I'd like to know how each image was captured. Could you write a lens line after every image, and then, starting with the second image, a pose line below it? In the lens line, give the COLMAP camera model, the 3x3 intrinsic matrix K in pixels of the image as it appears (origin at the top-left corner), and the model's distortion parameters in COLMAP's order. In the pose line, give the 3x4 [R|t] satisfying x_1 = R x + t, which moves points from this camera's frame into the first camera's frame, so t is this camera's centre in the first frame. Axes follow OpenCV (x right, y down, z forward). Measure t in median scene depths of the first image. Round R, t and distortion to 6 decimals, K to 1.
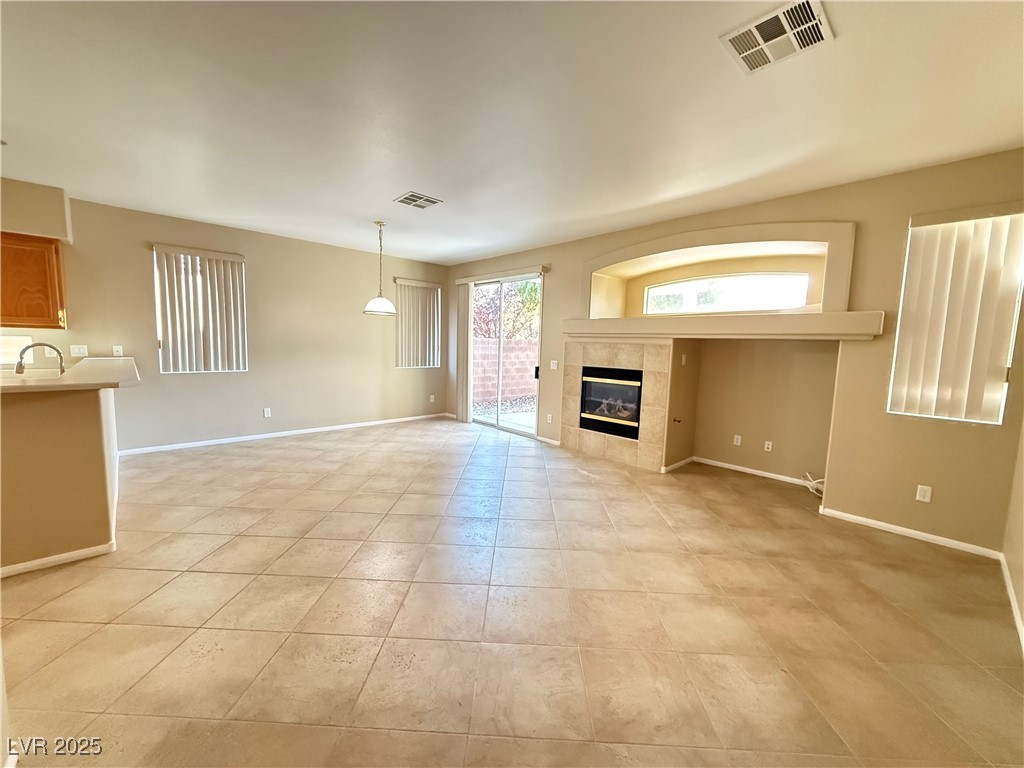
lens RADIAL K [[410.9, 0, 512.0], [0, 410.9, 384.0], [0, 0, 1]] dist [-0.000066, -0.000042]
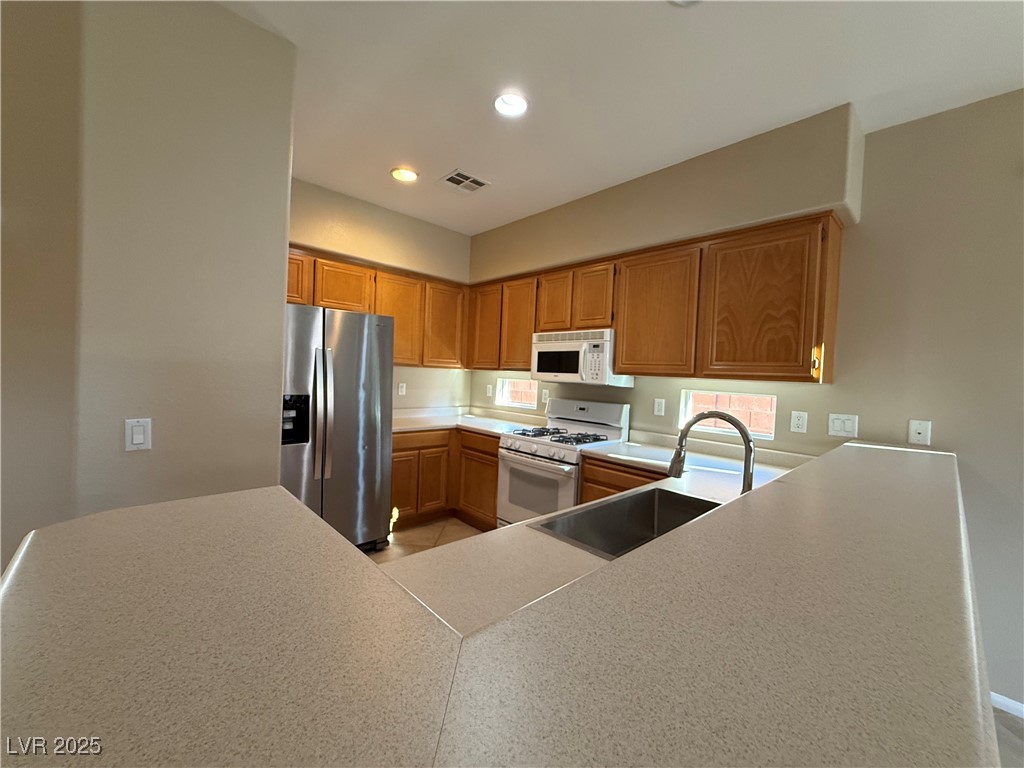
lens RADIAL K [[410.9, 0, 512.0], [0, 410.9, 384.0], [0, 0, 1]] dist [-0.000066, -0.000042]
pose [[0.003780, -0.008640, -0.999956, -0.548755], [-0.149233, 0.988760, -0.009107, -0.066904], [0.988795, 0.149260, 0.002448, 0.590731]]
